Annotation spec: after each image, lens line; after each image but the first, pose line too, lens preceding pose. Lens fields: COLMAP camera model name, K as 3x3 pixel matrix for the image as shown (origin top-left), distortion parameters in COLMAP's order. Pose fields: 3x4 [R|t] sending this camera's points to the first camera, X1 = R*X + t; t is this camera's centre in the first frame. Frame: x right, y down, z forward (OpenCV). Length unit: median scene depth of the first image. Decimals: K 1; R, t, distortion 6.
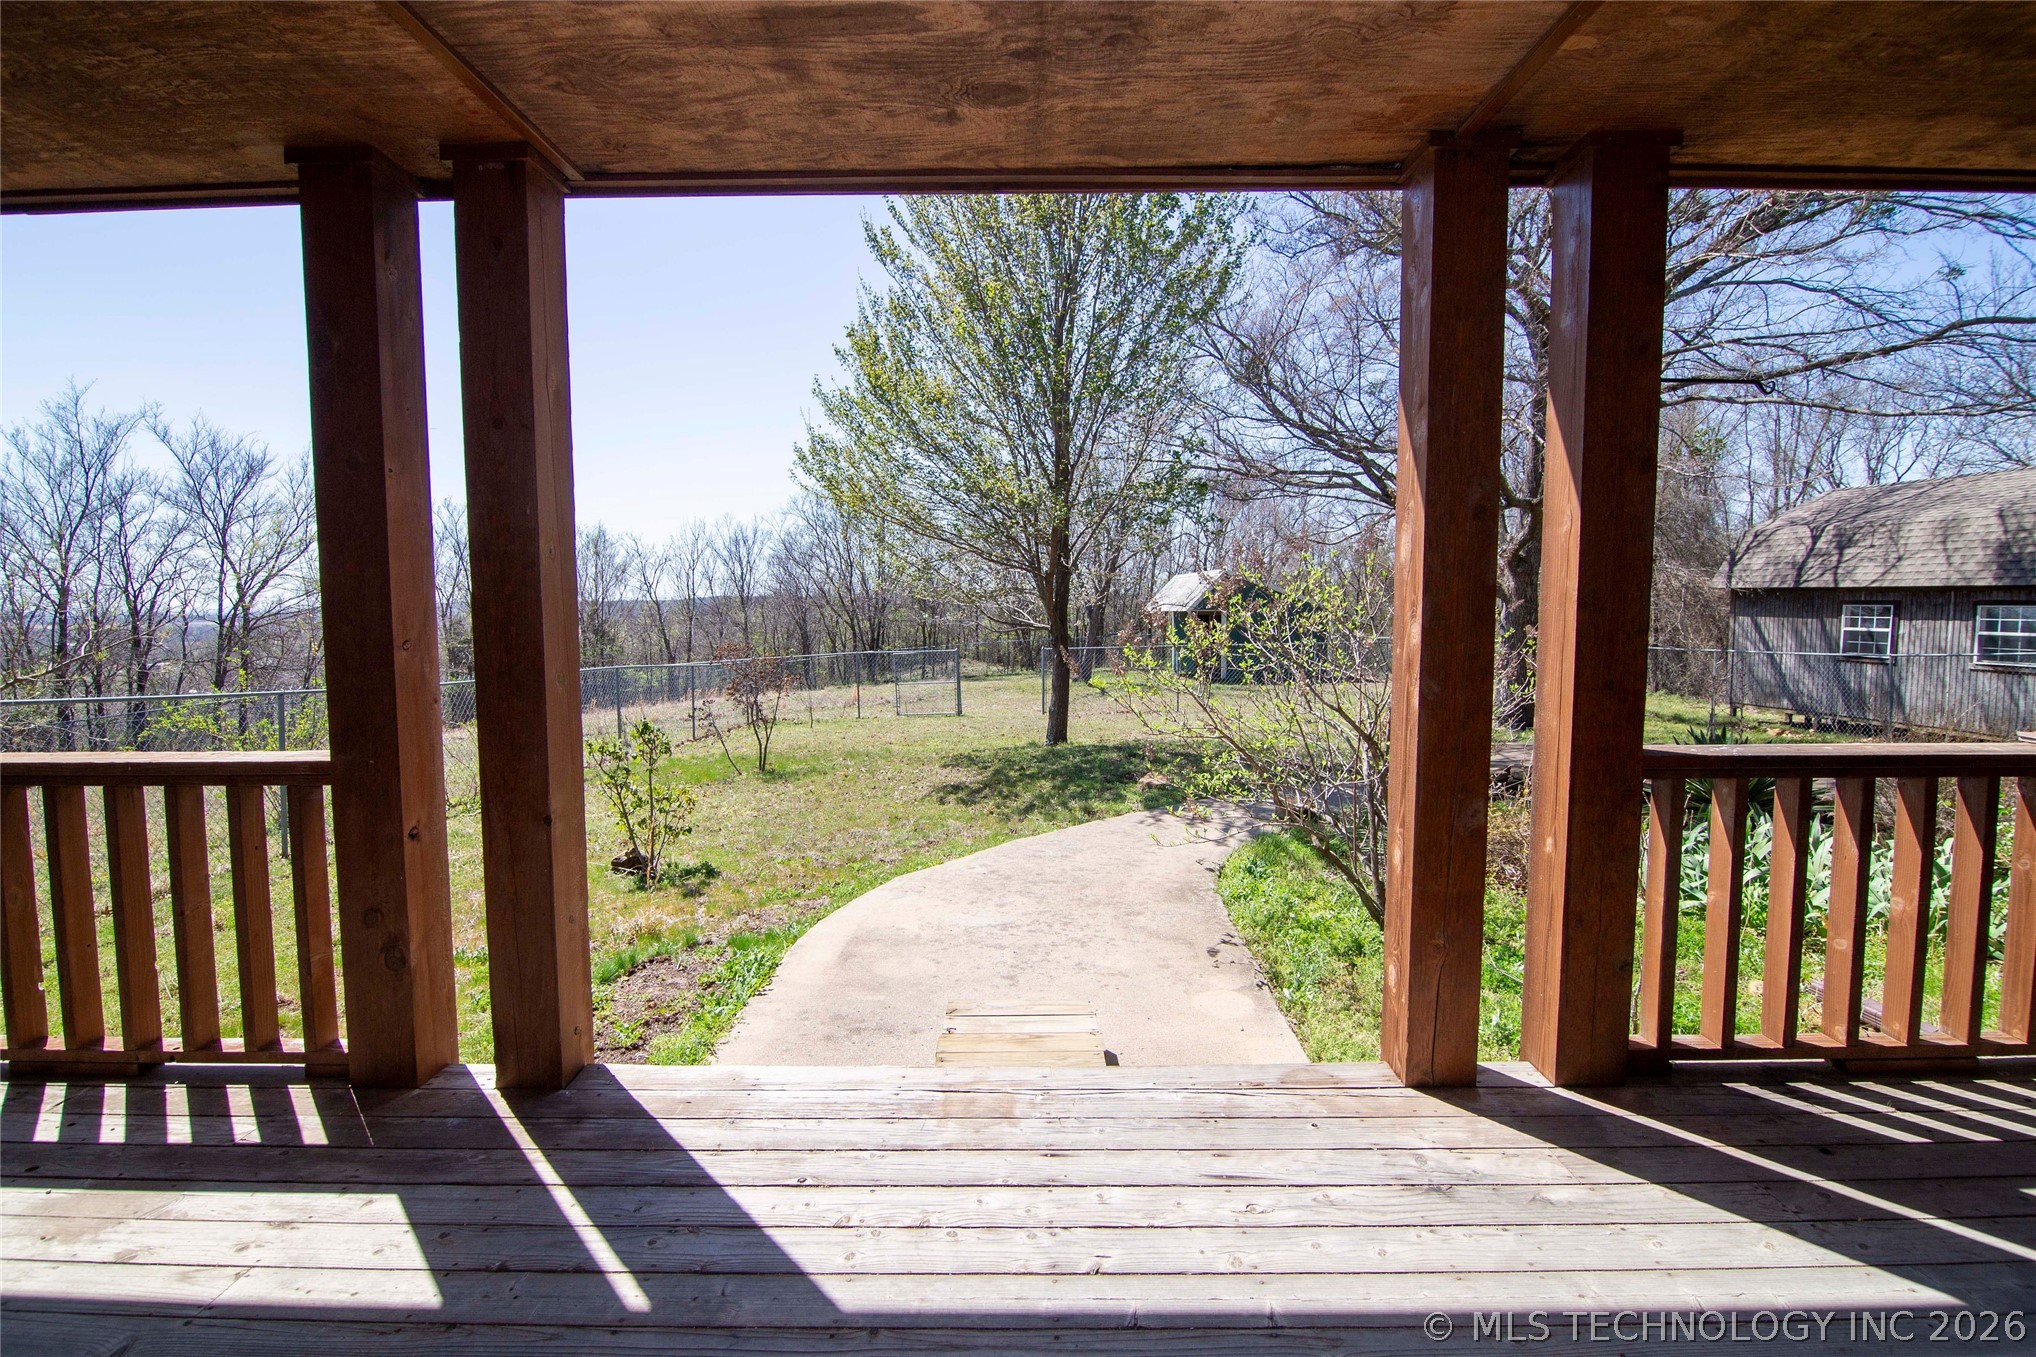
lens RADIAL K [[972.1, 0, 1035.9], [0, 972.1, 666.6], [0, 0, 1]] dist [0.001417, -0.006391]
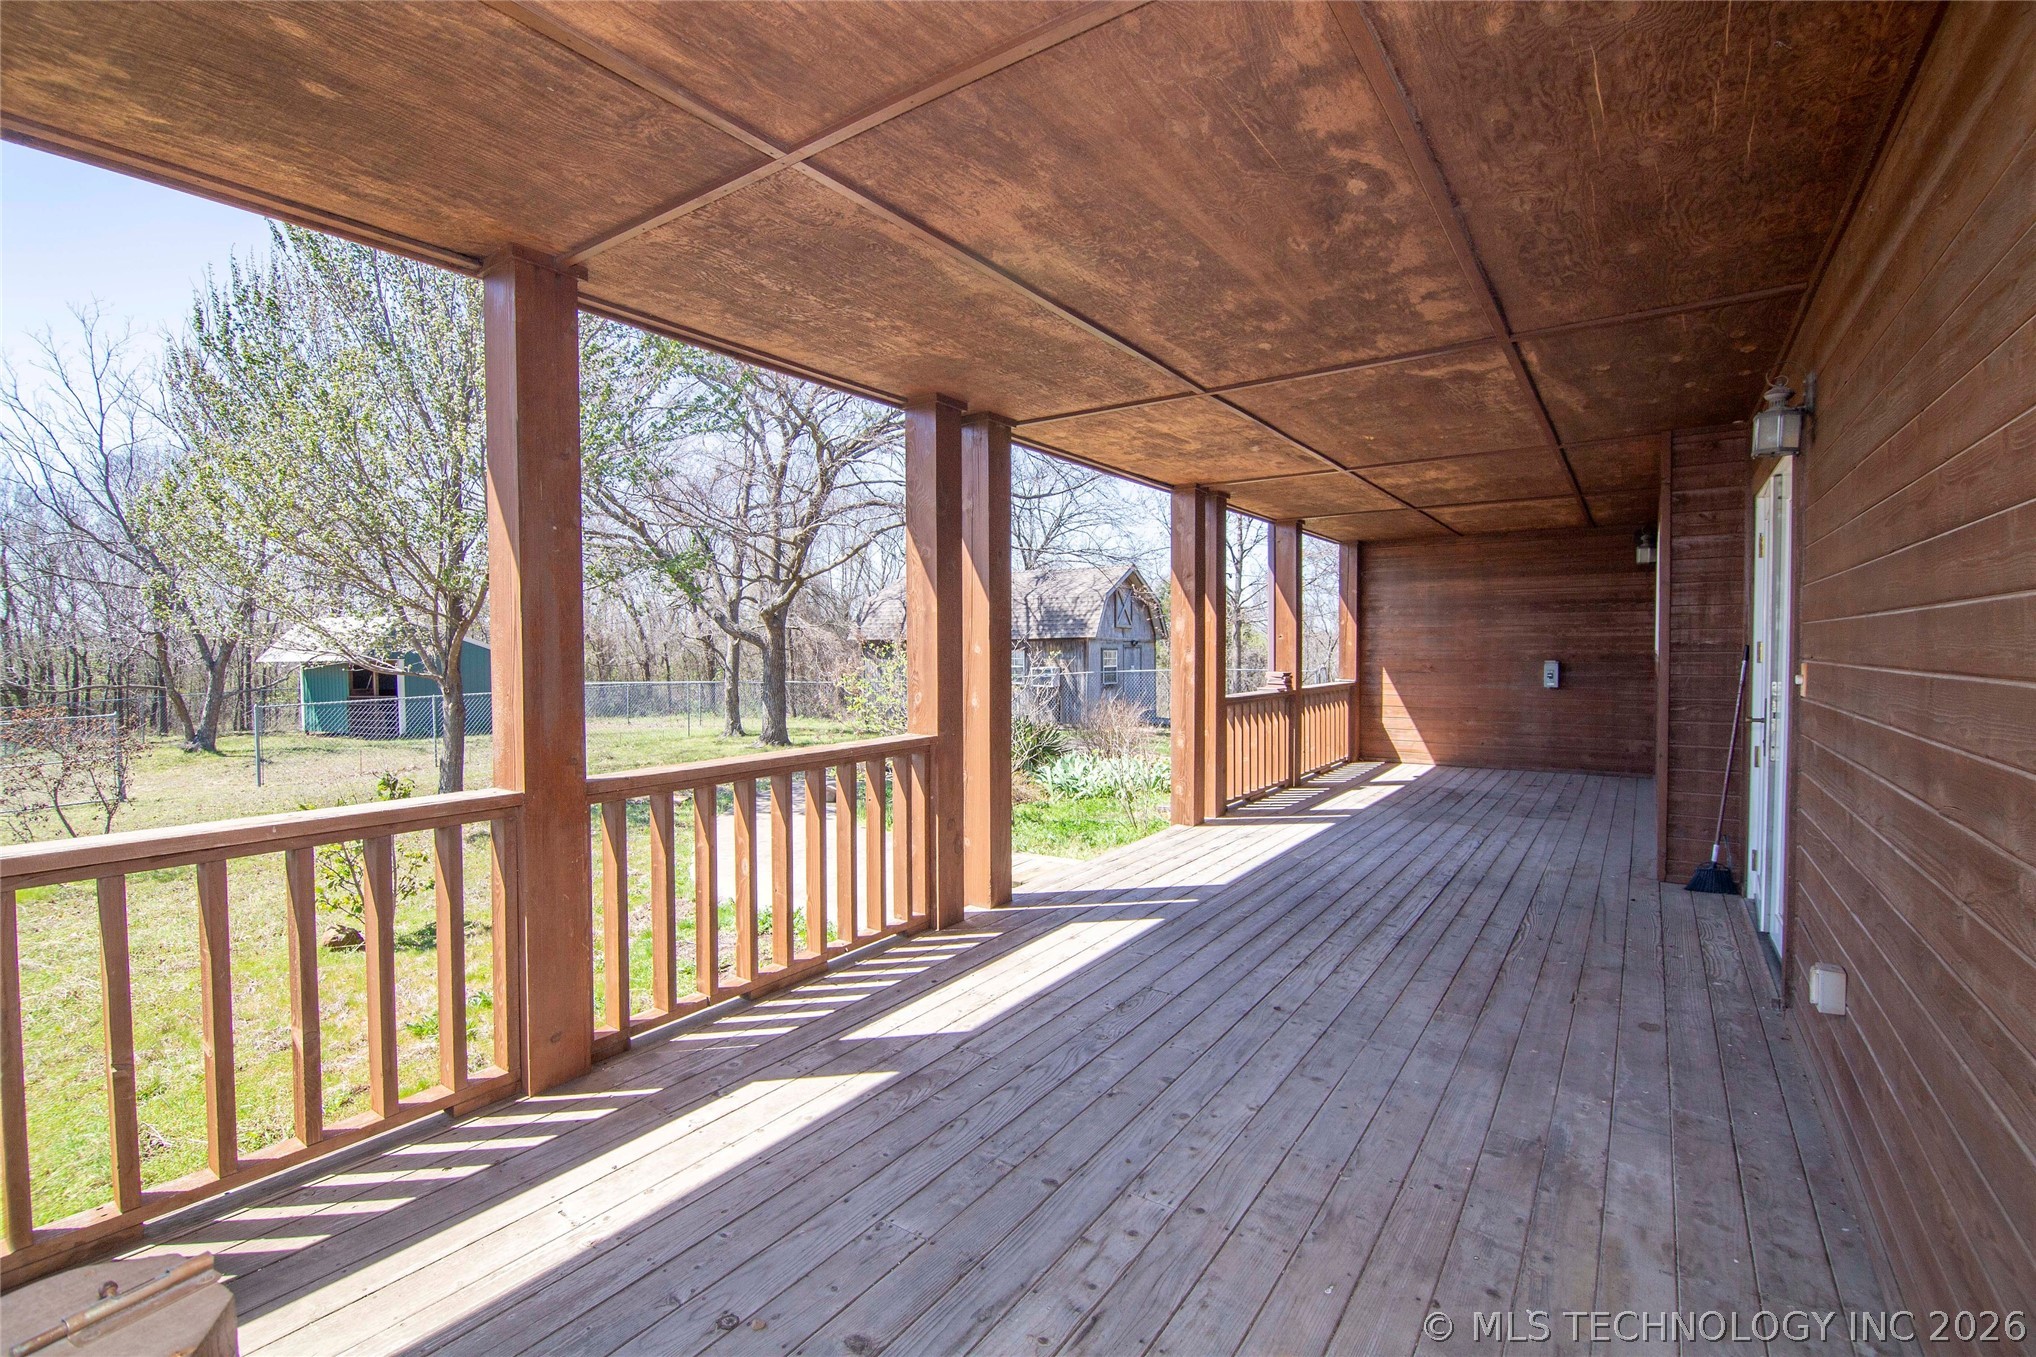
lens RADIAL K [[972.1, 0, 1035.9], [0, 972.1, 666.6], [0, 0, 1]] dist [0.001417, -0.006391]
pose [[0.498440, -0.003167, 0.866918, -0.113856], [0.031901, 0.999383, -0.014692, -0.000787], [-0.866337, 0.034979, 0.498234, -0.002732]]
